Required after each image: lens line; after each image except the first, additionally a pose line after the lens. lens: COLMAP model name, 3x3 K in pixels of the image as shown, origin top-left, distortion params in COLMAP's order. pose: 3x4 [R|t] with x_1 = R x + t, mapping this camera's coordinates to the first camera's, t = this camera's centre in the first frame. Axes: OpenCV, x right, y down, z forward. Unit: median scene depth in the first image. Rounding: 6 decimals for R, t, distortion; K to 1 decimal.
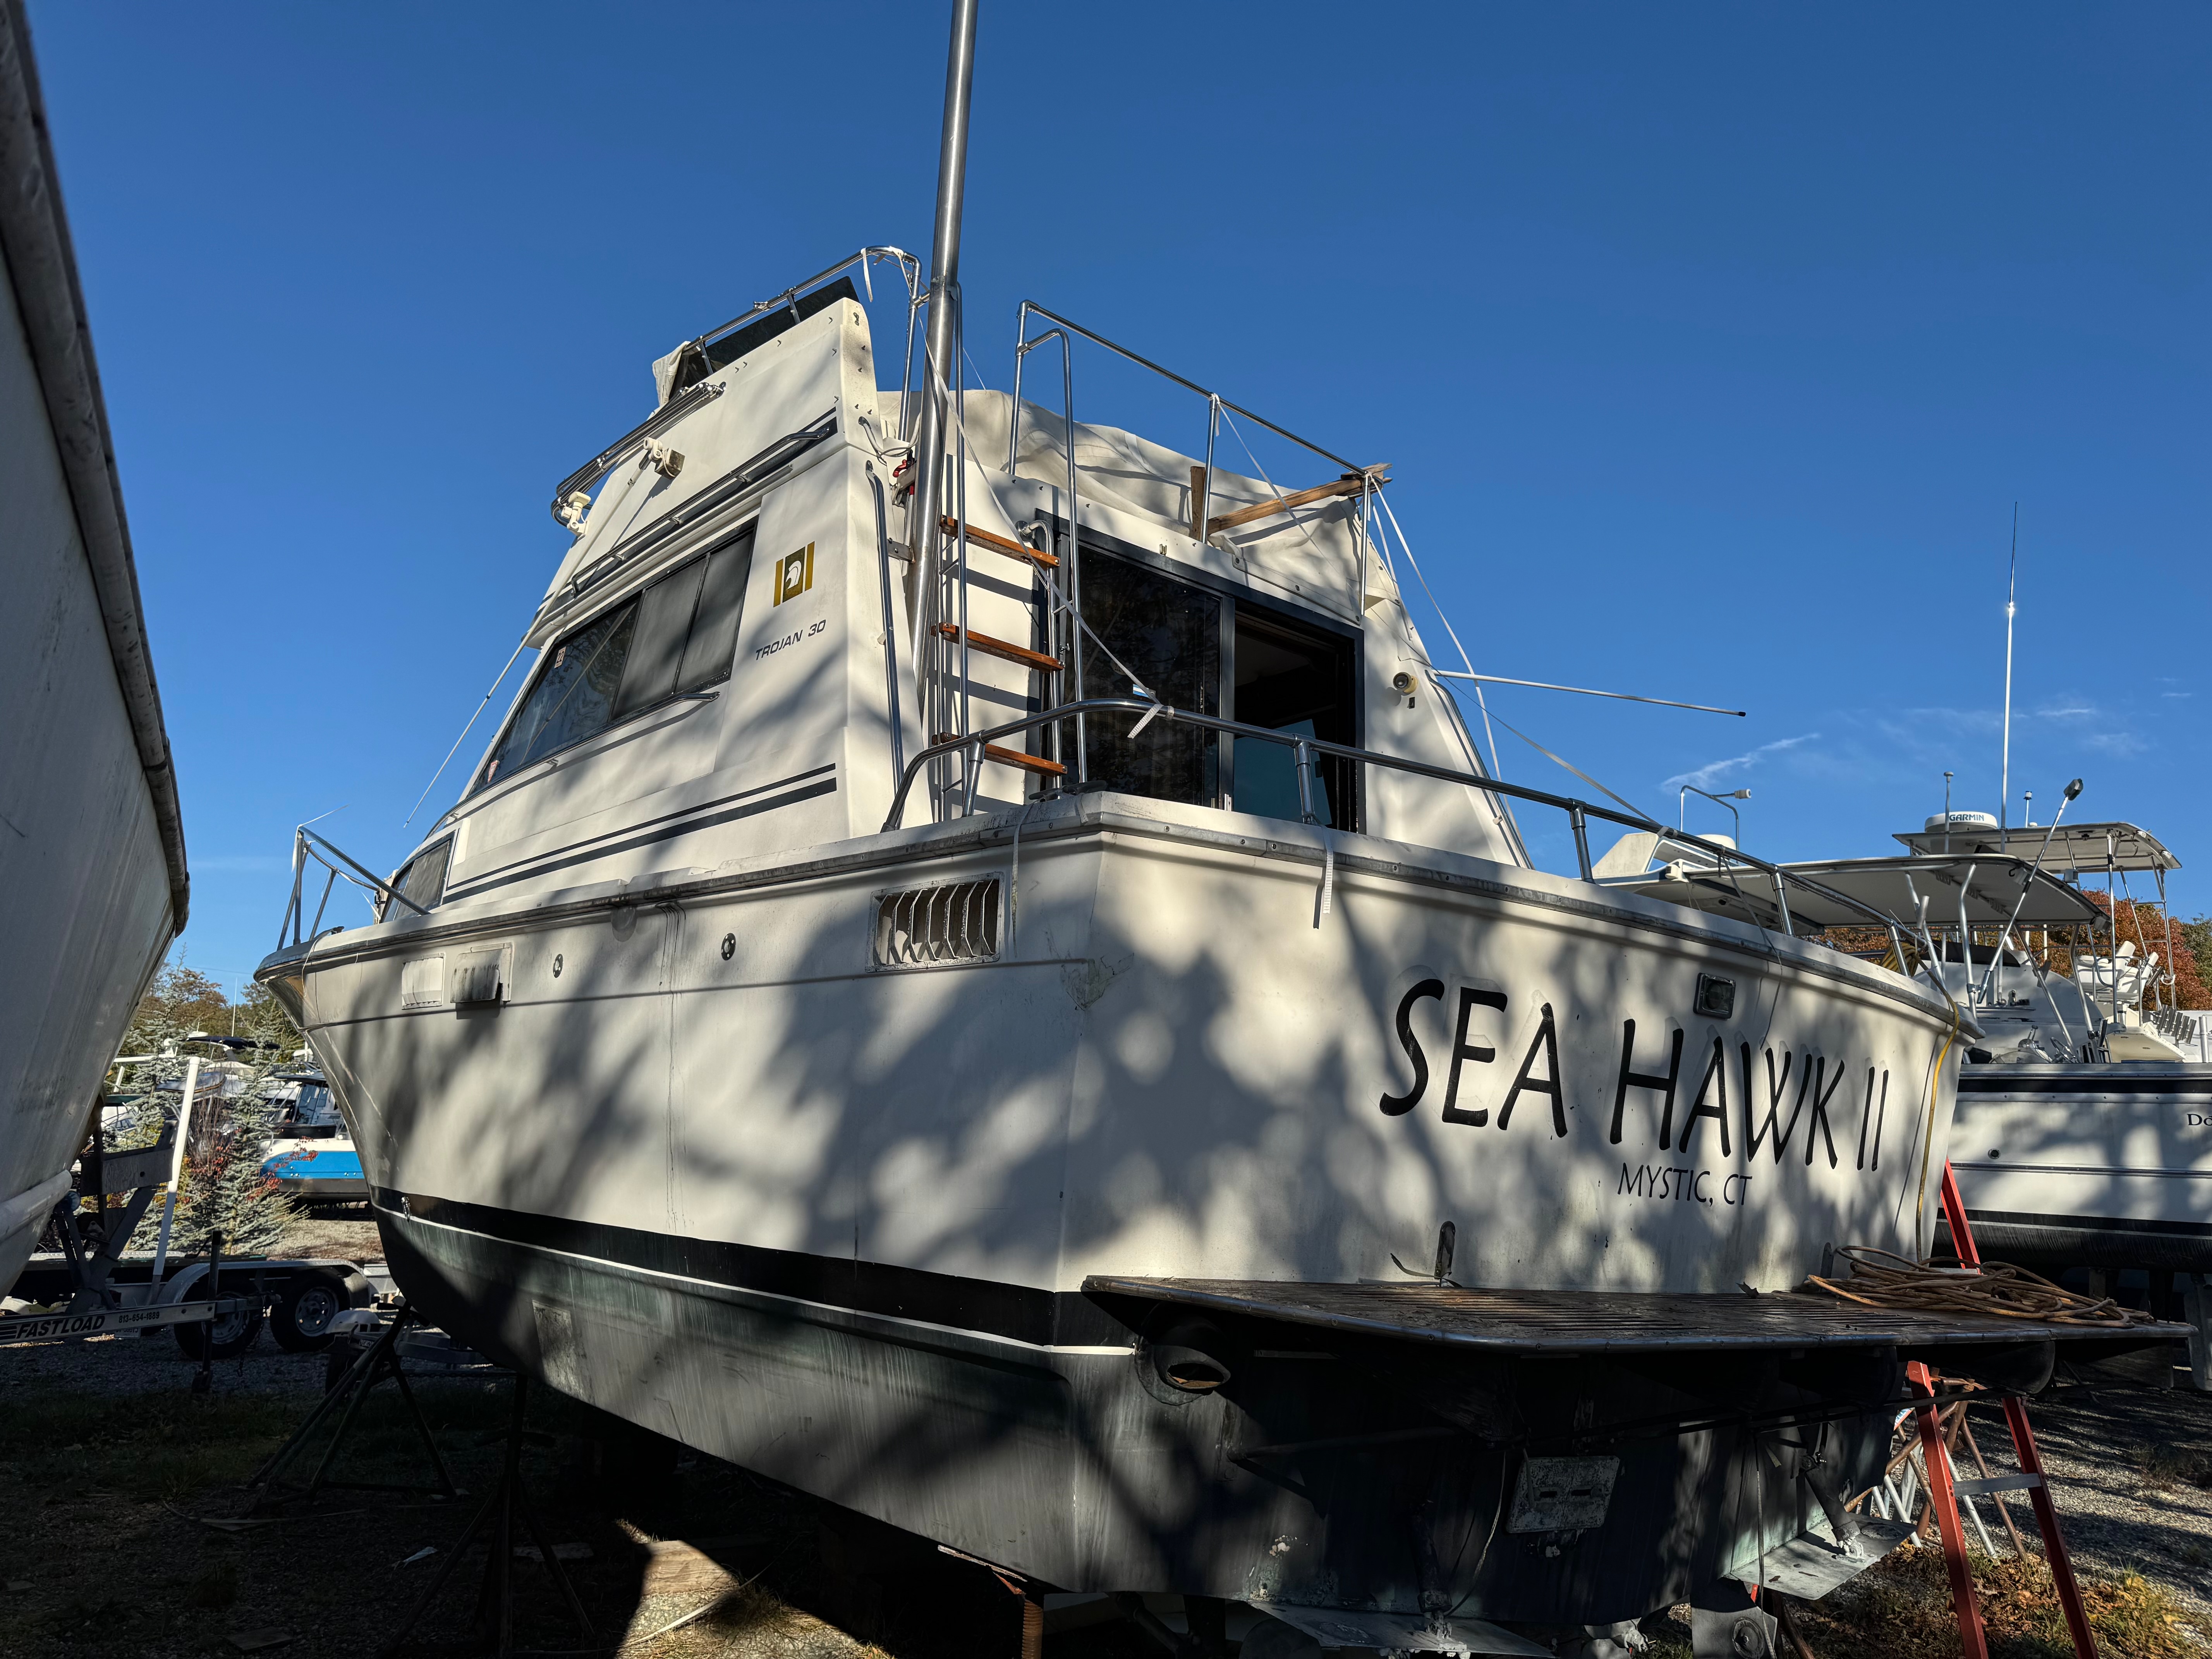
lens RADIAL K [[1573.5, 0, 1081.2], [0, 1573.5, 858.7], [0, 0, 1]] dist [0.088620, -0.134847]
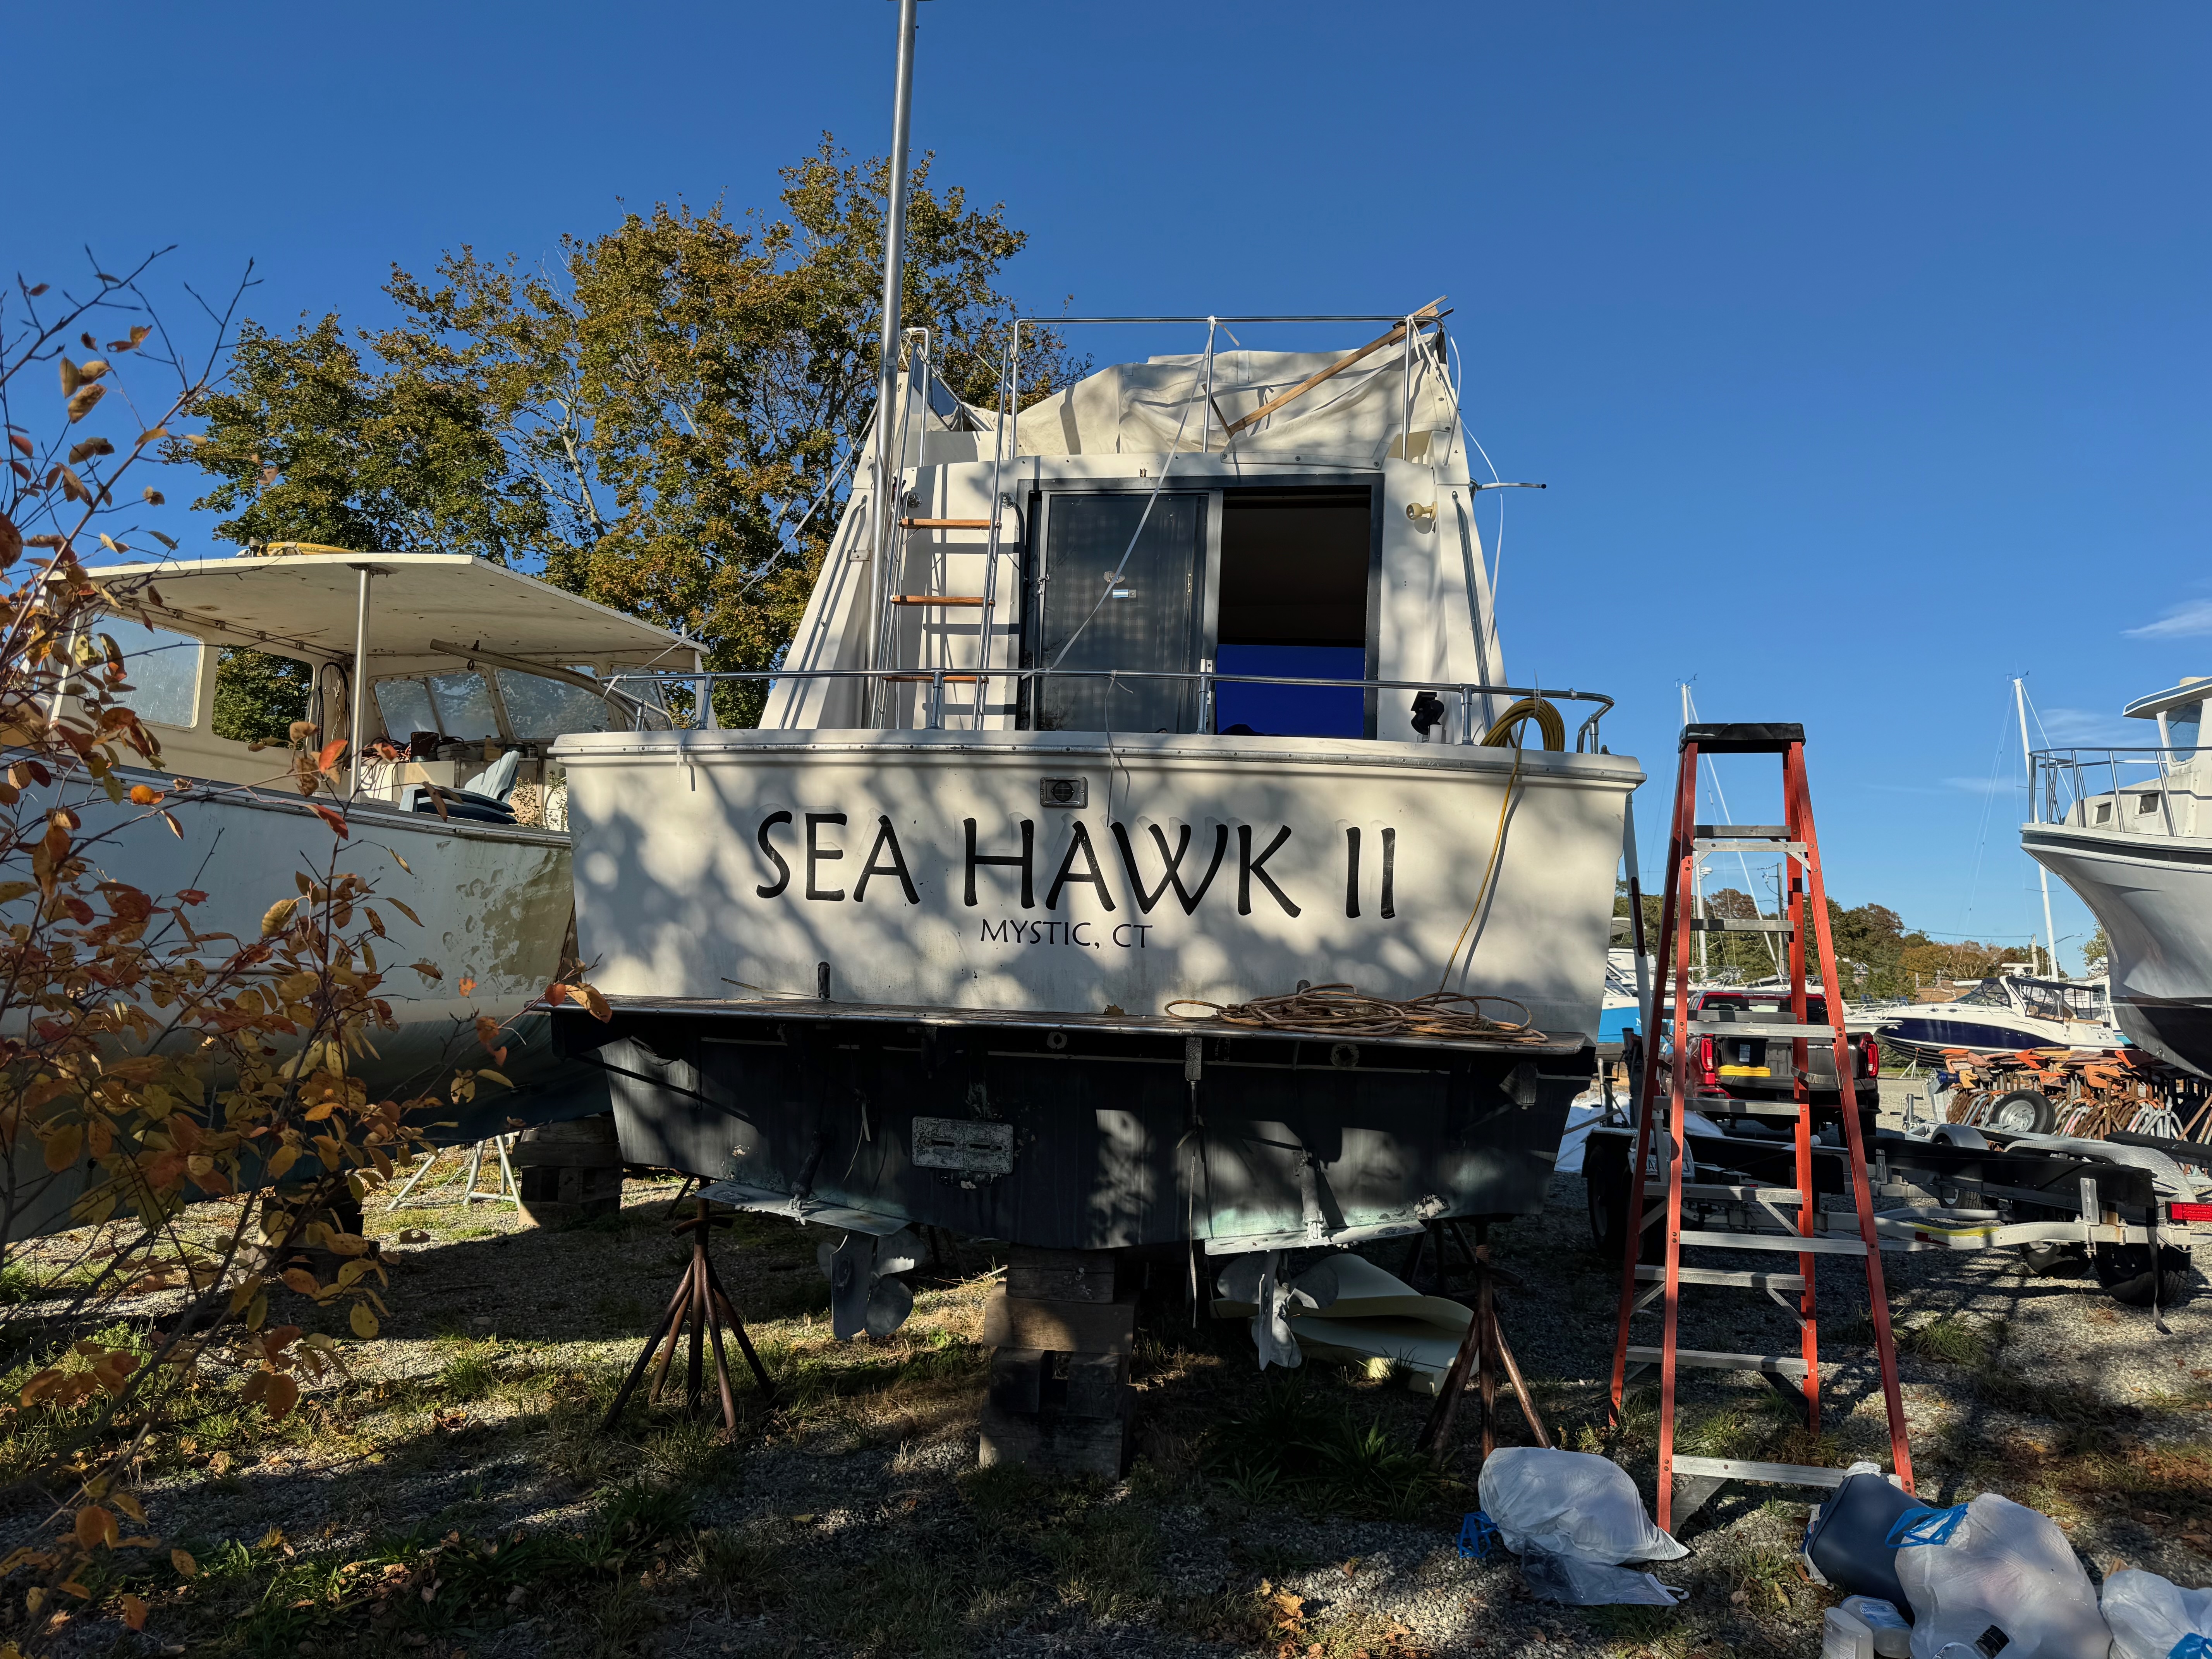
lens RADIAL K [[1573.5, 0, 1081.2], [0, 1573.5, 858.7], [0, 0, 1]] dist [0.088620, -0.134847]
pose [[0.685137, -0.096738, -0.721962, 0.886703], [0.147759, 0.988993, 0.007704, 0.088247], [0.713270, -0.111955, 0.691890, 0.066280]]
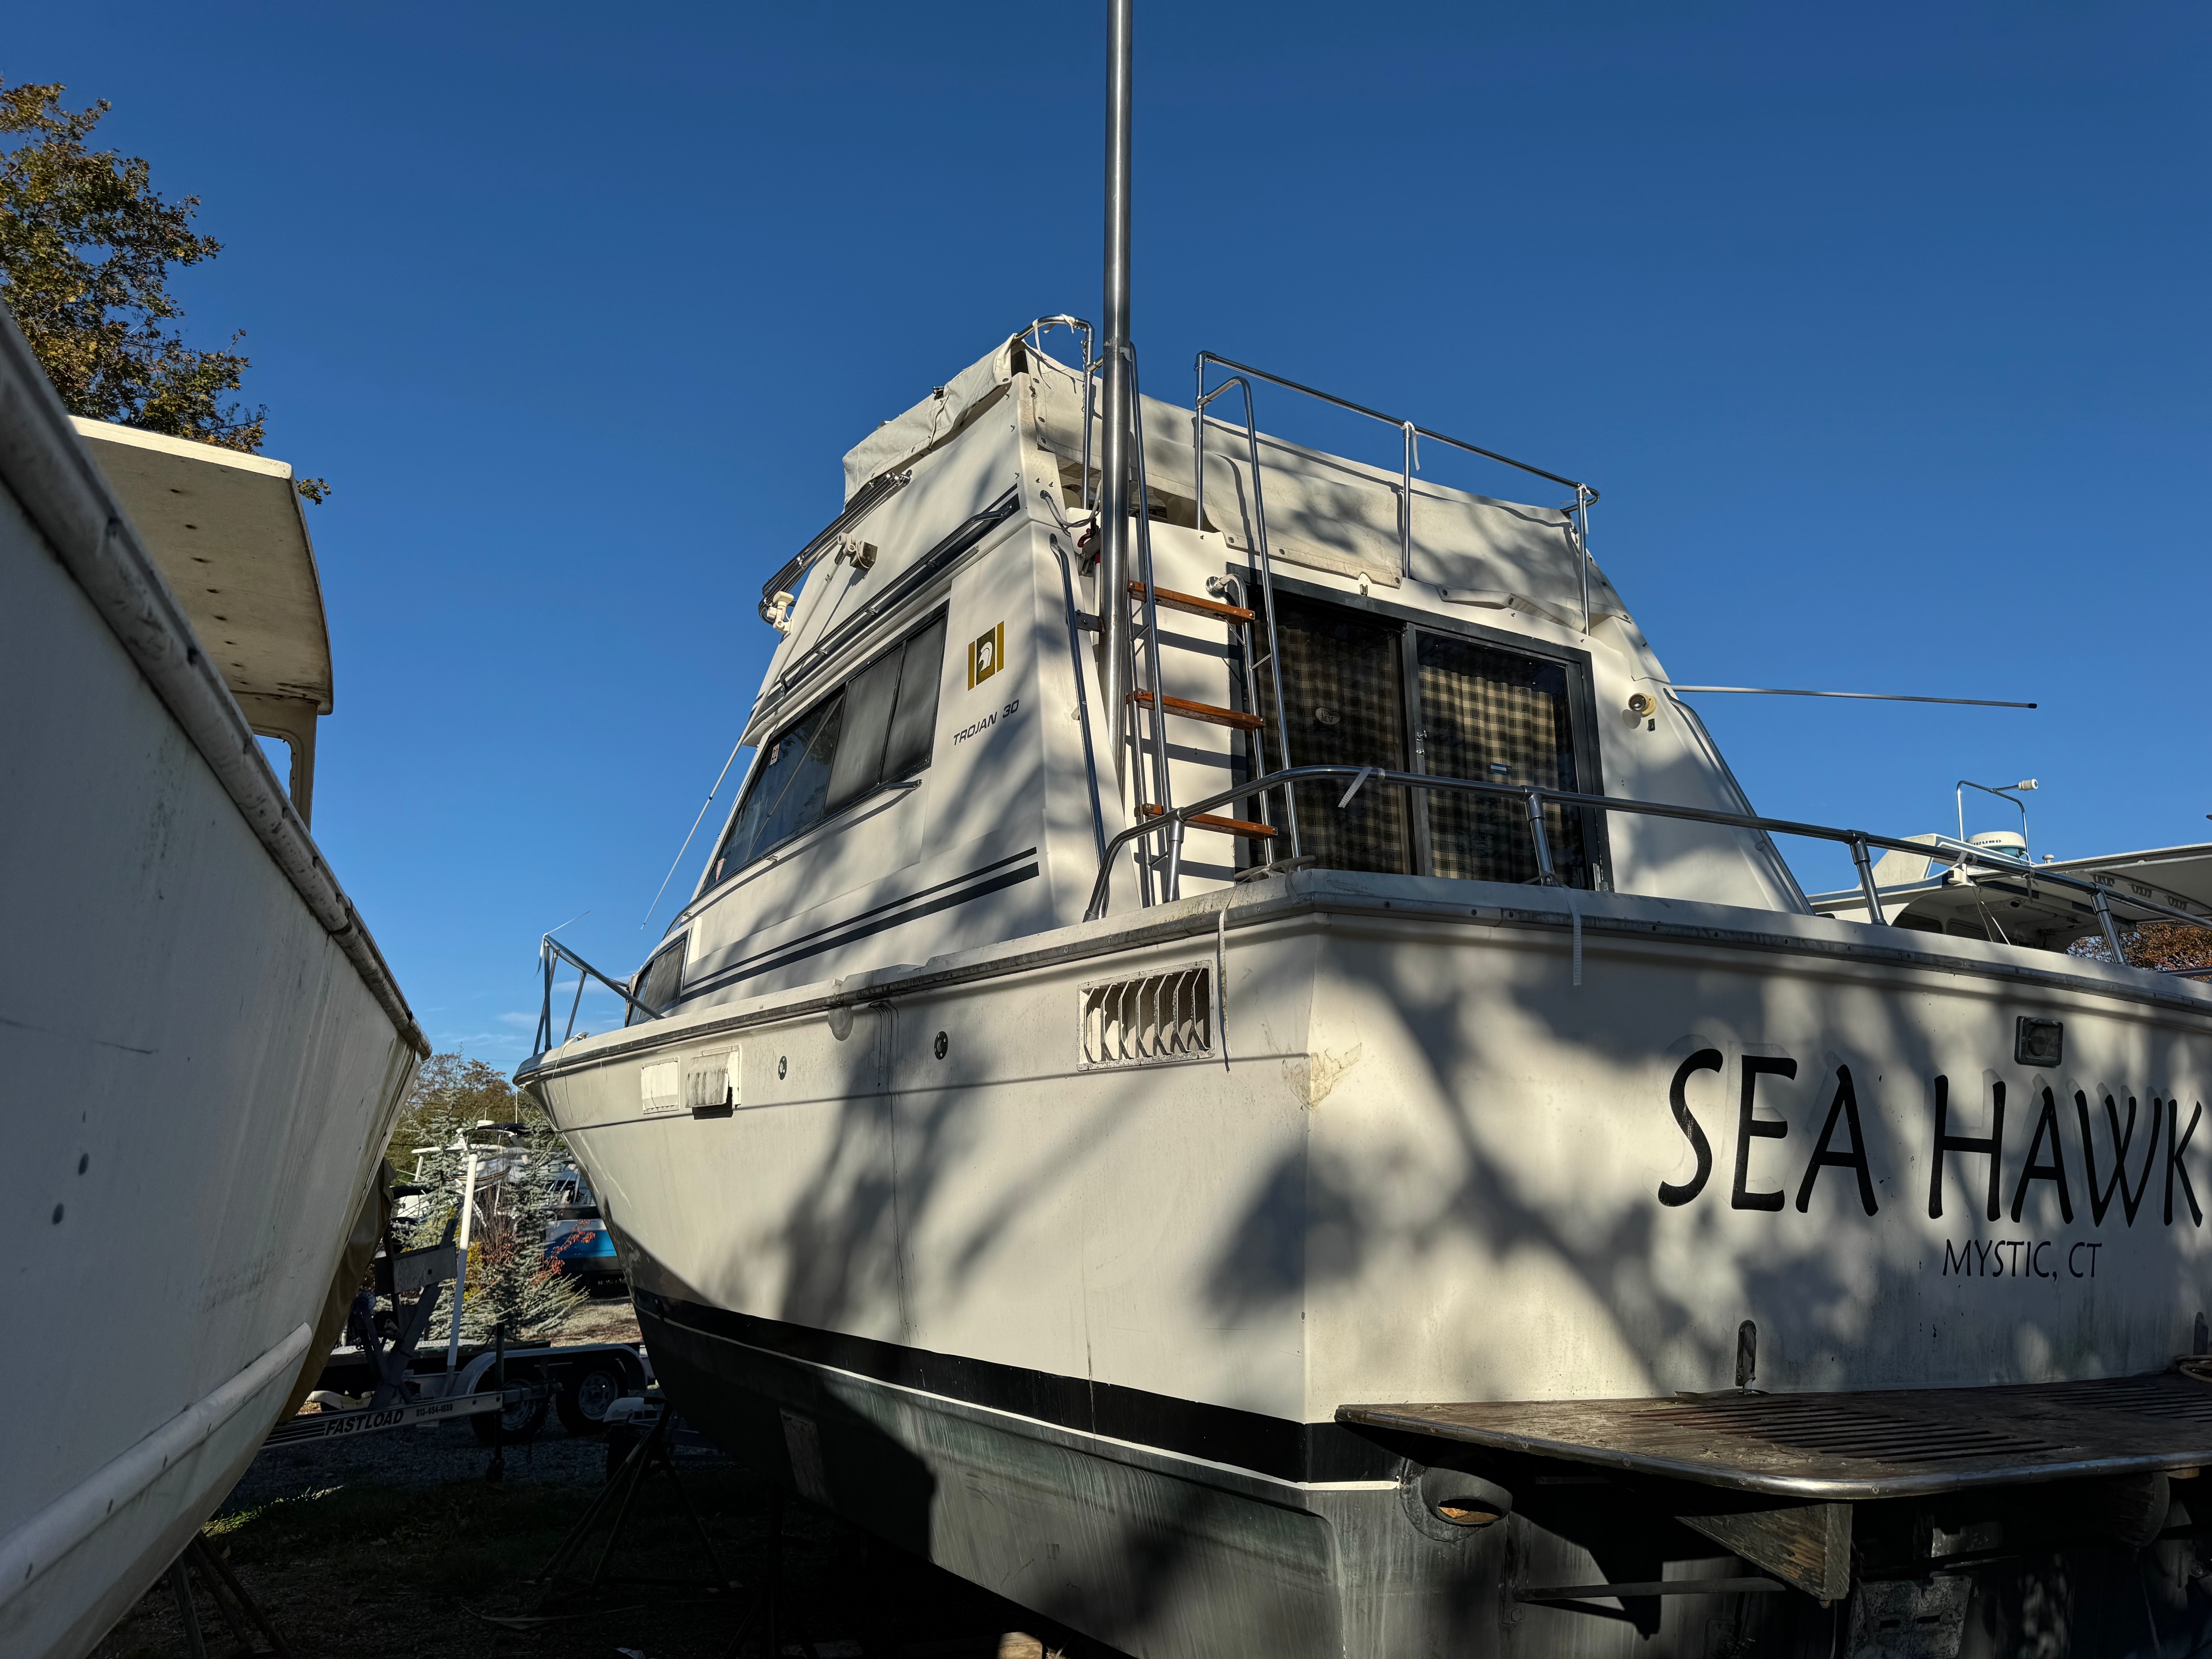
lens RADIAL K [[1573.5, 0, 1081.2], [0, 1573.5, 858.7], [0, 0, 1]] dist [0.088620, -0.134847]
pose [[0.987367, -0.076514, -0.138749, 0.004167], [0.072191, 0.996743, -0.035936, -0.013437], [0.141047, 0.025466, 0.989675, 0.035713]]
